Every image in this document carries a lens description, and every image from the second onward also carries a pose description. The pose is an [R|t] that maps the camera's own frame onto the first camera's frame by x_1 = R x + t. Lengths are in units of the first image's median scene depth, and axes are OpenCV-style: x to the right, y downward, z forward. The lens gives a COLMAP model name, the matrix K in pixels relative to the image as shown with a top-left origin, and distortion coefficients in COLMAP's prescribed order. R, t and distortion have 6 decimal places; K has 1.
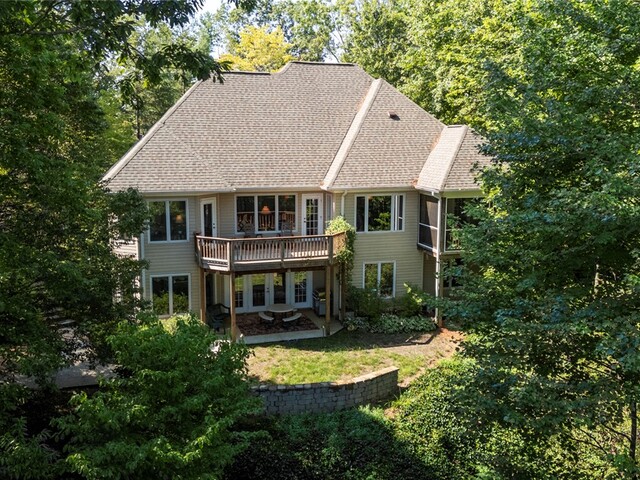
lens RADIAL K [[599.7, 0, 320.0], [0, 599.7, 240.0], [0, 0, 1]] dist [0.010348, -0.001077]
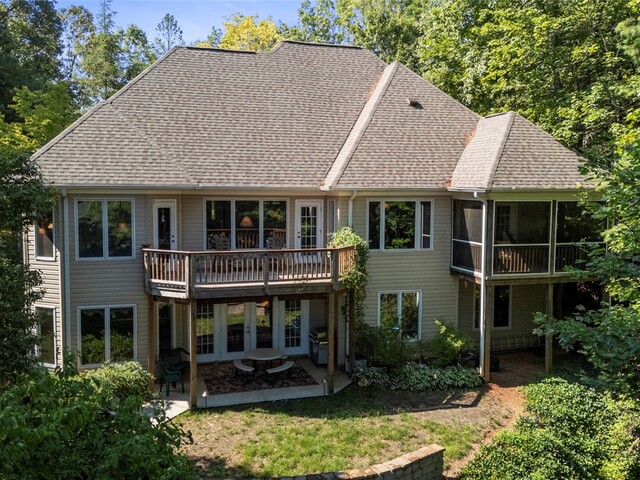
lens RADIAL K [[599.7, 0, 320.0], [0, 599.7, 240.0], [0, 0, 1]] dist [0.010348, -0.001077]
pose [[0.999980, 0.002330, 0.005882, -0.003863], [-0.001812, 0.996238, -0.086639, 0.039905], [-0.006061, 0.086627, 0.996222, 0.277920]]
